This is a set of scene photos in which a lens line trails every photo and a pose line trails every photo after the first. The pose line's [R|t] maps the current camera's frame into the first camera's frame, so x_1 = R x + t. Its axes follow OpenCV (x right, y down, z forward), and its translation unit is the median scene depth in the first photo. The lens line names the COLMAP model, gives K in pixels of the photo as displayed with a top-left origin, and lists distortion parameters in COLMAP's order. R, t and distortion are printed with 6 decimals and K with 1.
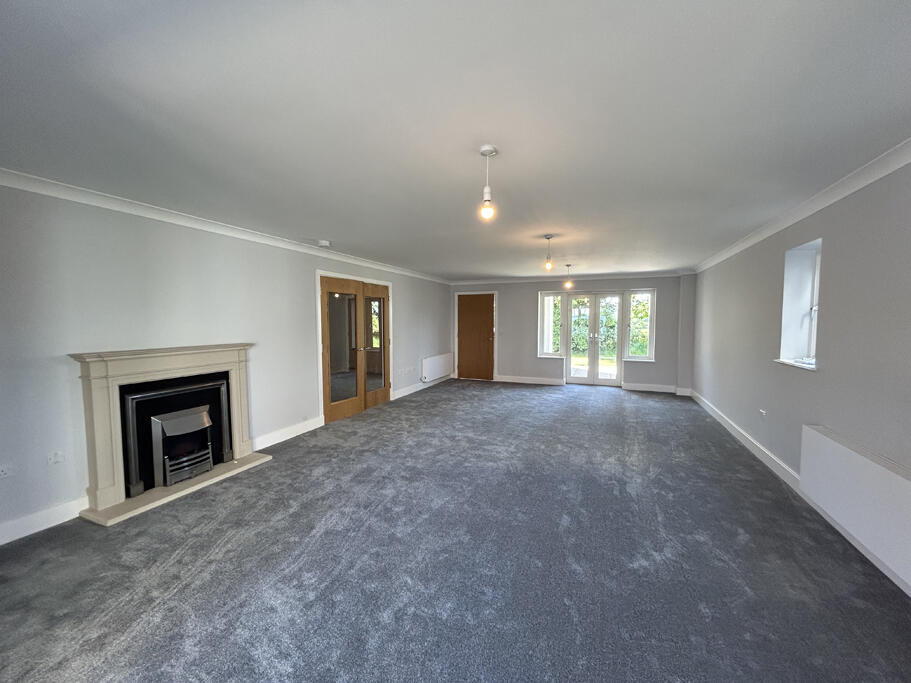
lens RADIAL K [[359.5, 0, 457.3], [0, 359.5, 345.8], [0, 0, 1]] dist [-0.000162, 0.000021]
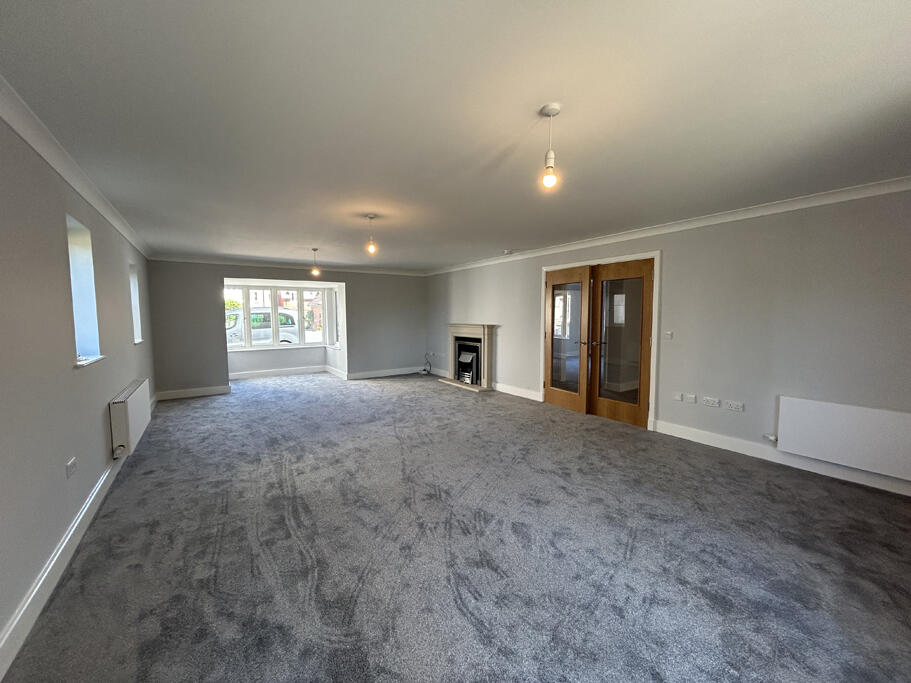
lens RADIAL K [[359.5, 0, 457.3], [0, 359.5, 345.8], [0, 0, 1]] dist [-0.000162, 0.000021]
pose [[-0.537993, 0.086354, -0.838514, 1.035373], [-0.048509, 0.989919, 0.133069, -0.139001], [0.841552, 0.112266, -0.528381, 1.937127]]
